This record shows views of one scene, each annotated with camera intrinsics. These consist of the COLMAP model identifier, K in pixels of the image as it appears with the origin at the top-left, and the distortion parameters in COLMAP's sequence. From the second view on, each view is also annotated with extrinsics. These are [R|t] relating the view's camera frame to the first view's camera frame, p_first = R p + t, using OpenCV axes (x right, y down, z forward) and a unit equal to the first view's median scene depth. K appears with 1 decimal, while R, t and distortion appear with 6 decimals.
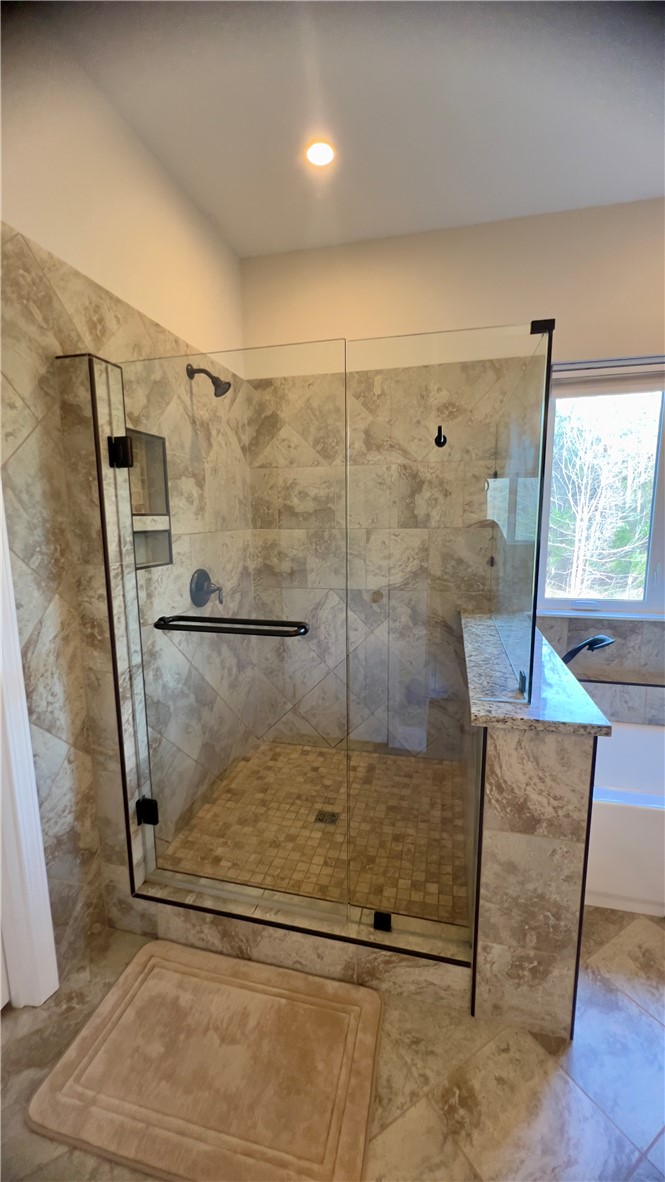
lens RADIAL K [[475.9, 0, 336.4], [0, 475.9, 588.7], [0, 0, 1]] dist [0.000602, 0.000755]
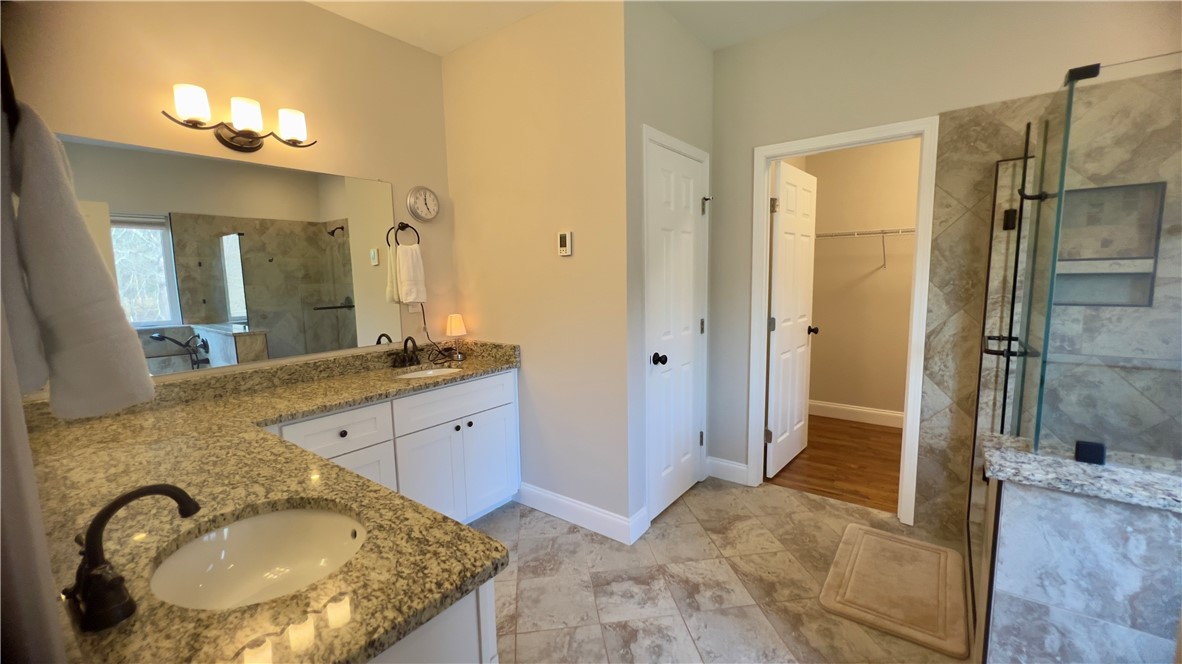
lens RADIAL K [[475.9, 0, 591.9], [0, 475.9, 333.2], [0, 0, 1]] dist [0.000602, 0.000755]
pose [[-0.390325, 0.129472, -0.911528, 1.511829], [-0.114865, 0.975479, 0.187742, -0.075286], [0.913483, 0.177983, -0.365883, 0.443311]]
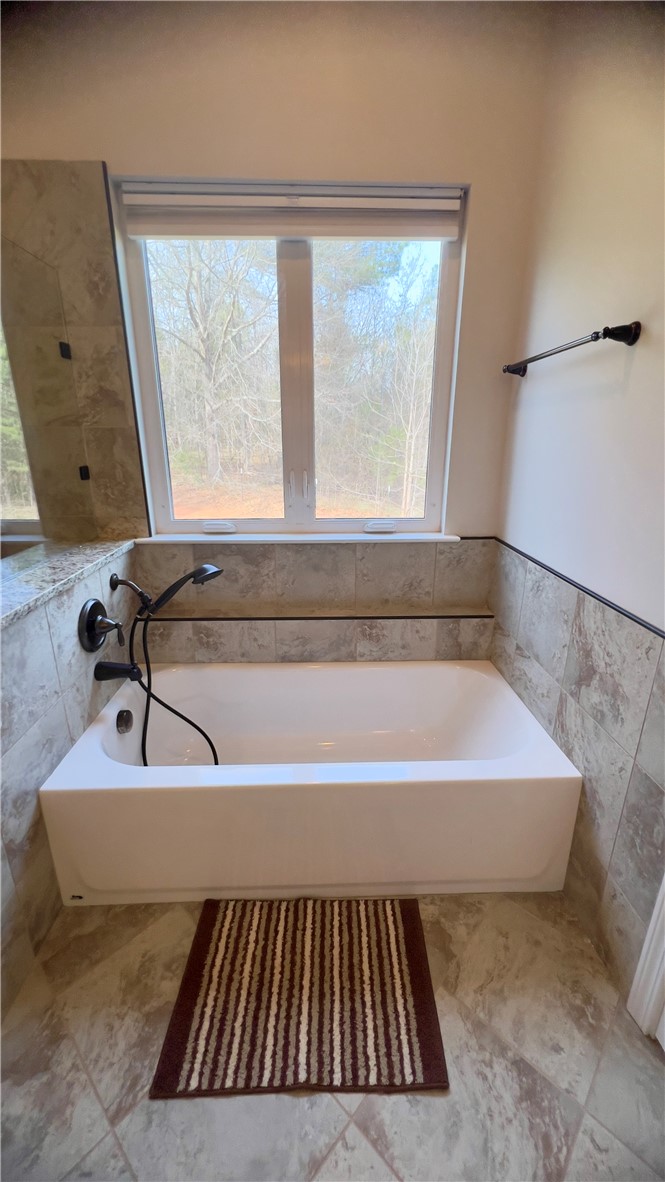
lens RADIAL K [[475.9, 0, 335.0], [0, 475.9, 590.5], [0, 0, 1]] dist [0.000602, 0.000755]
pose [[0.965145, -0.074953, 0.250752, 0.435831], [0.033135, 0.985399, 0.167008, 0.010678], [-0.259609, -0.152878, 0.953536, 0.132245]]
